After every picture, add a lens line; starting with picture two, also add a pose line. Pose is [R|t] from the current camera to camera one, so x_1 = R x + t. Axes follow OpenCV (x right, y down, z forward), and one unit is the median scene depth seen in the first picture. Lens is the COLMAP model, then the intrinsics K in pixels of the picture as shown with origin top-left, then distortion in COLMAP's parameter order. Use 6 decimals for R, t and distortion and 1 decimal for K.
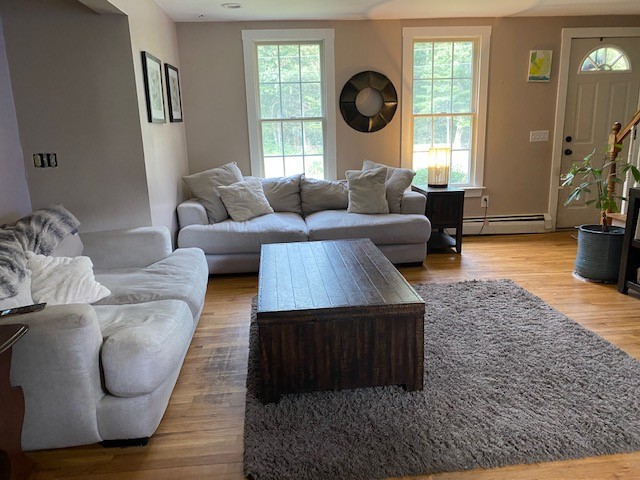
lens RADIAL K [[488.2, 0, 320.0], [0, 488.2, 240.0], [0, 0, 1]] dist [0.002344, 0.012368]
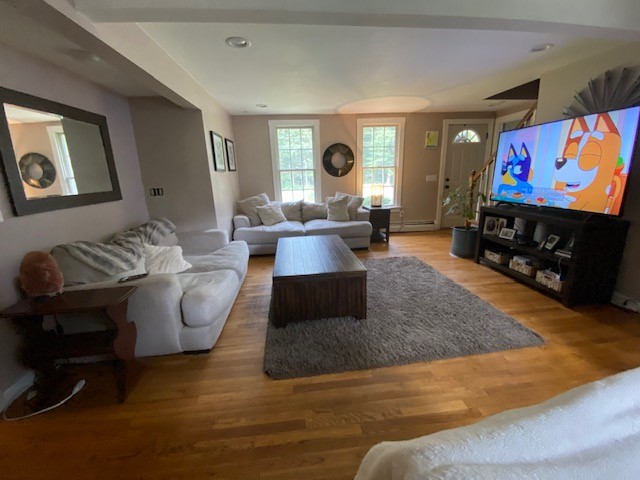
lens RADIAL K [[257.7, 0, 319.8], [0, 257.7, 238.8], [0, 0, 1]] dist [0.038385, -0.031177]
pose [[0.999859, -0.007808, 0.014859, 0.019851], [0.007615, 0.999887, 0.012982, -0.000387], [-0.014959, -0.012867, 0.999805, 0.040840]]
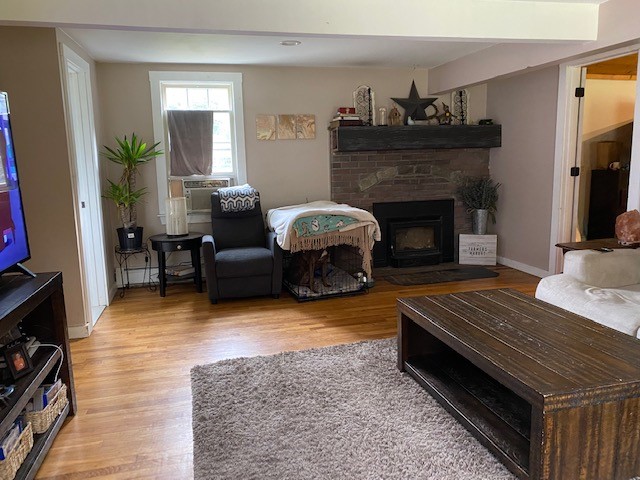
lens RADIAL K [[488.2, 0, 320.0], [0, 488.2, 240.0], [0, 0, 1]] dist [0.002344, 0.012368]
pose [[-0.986488, 0.086806, -0.138949, 0.389176], [0.026313, 0.921036, 0.388589, -0.352152], [0.161709, 0.379682, -0.910874, 1.401549]]
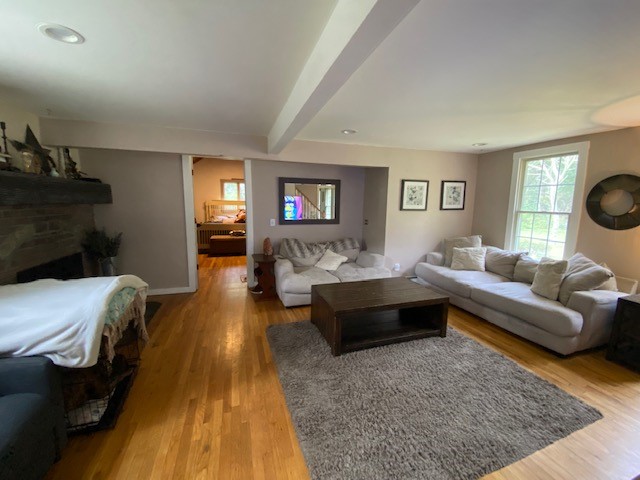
lens RADIAL K [[257.7, 0, 319.8], [0, 257.7, 238.8], [0, 0, 1]] dist [0.038385, -0.031177]
pose [[0.227271, 0.168844, -0.959083, 0.766602], [-0.247192, 0.962601, 0.110887, -0.167127], [0.941936, 0.211876, 0.260508, 0.407944]]
